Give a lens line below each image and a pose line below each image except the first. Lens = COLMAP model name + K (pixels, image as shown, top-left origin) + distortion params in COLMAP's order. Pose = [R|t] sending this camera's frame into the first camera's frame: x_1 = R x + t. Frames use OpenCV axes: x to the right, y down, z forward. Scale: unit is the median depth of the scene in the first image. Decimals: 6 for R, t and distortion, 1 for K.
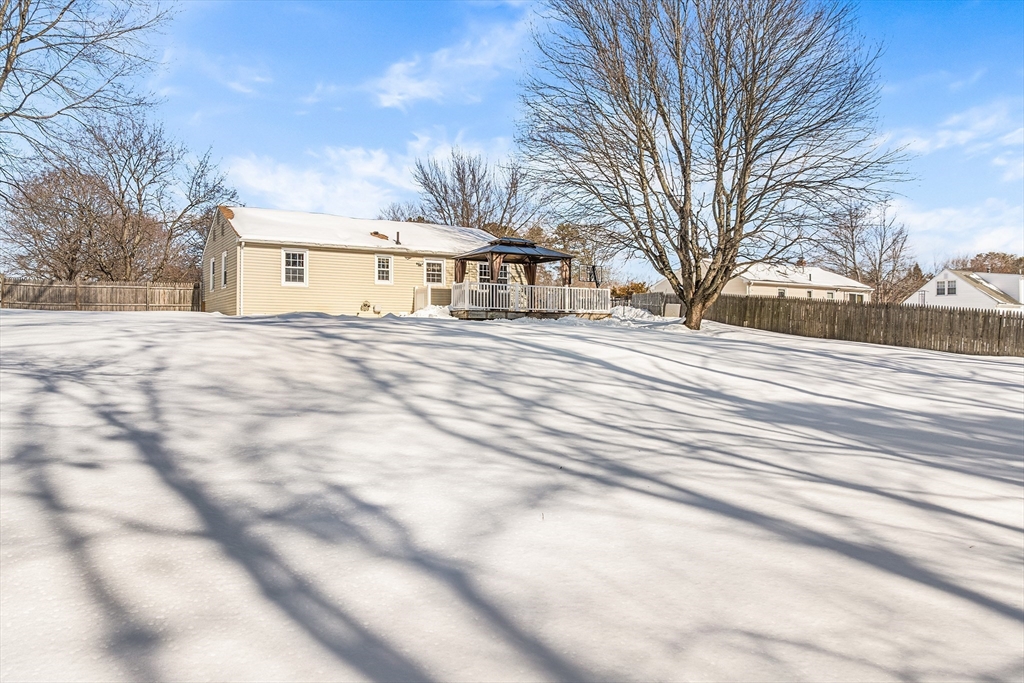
lens RADIAL K [[705.4, 0, 513.1], [0, 705.4, 340.3], [0, 0, 1]] dist [-0.026692, -0.000894]
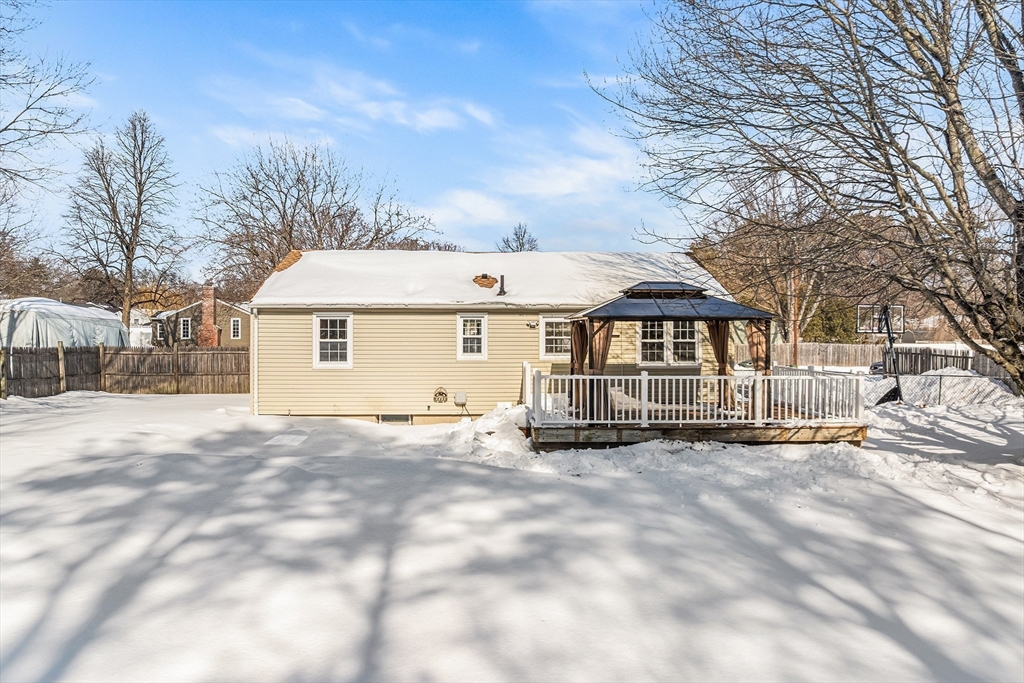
lens RADIAL K [[705.4, 0, 510.4], [0, 705.4, 342.5], [0, 0, 1]] dist [-0.026692, -0.000894]
pose [[0.876857, 0.001313, -0.480749, 0.164824], [-0.003542, 0.999987, -0.003730, -0.098835], [0.480738, 0.004973, 0.876850, 0.483073]]
